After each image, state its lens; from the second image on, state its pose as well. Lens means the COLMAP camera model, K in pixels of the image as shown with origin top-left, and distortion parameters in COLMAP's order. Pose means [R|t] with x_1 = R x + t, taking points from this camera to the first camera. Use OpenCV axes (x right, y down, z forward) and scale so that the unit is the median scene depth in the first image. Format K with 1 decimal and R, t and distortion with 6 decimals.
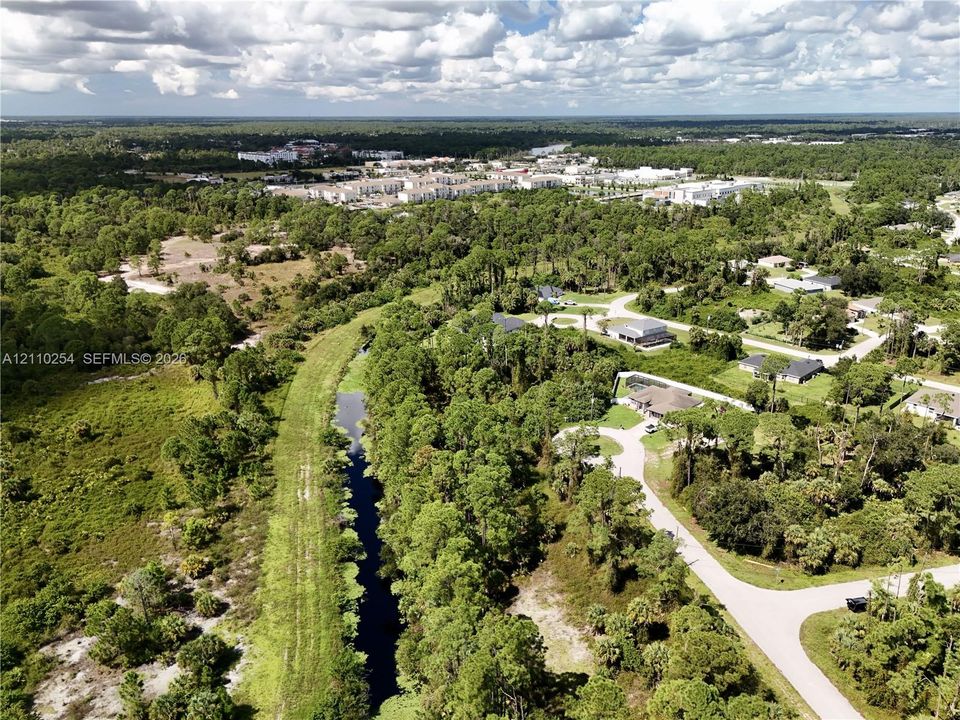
lens RADIAL K [[713.8, 0, 477.3], [0, 713.8, 351.0], [0, 0, 1]] dist [0.055842, -0.047247]
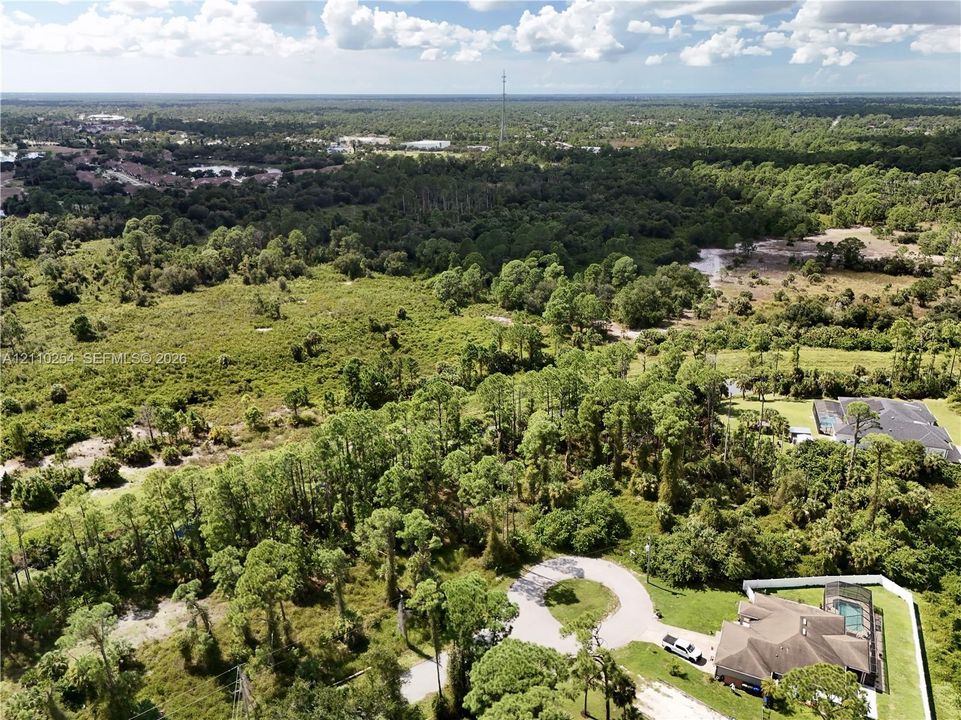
lens RADIAL K [[714.5, 0, 481.1], [0, 714.5, 358.9], [0, 0, 1]] dist [0.055842, -0.047247]
pose [[0.369941, 0.325796, -0.870058, 0.172803], [-0.291708, 0.929870, 0.224161, -0.052025], [0.882072, 0.170876, 0.439034, 0.163615]]
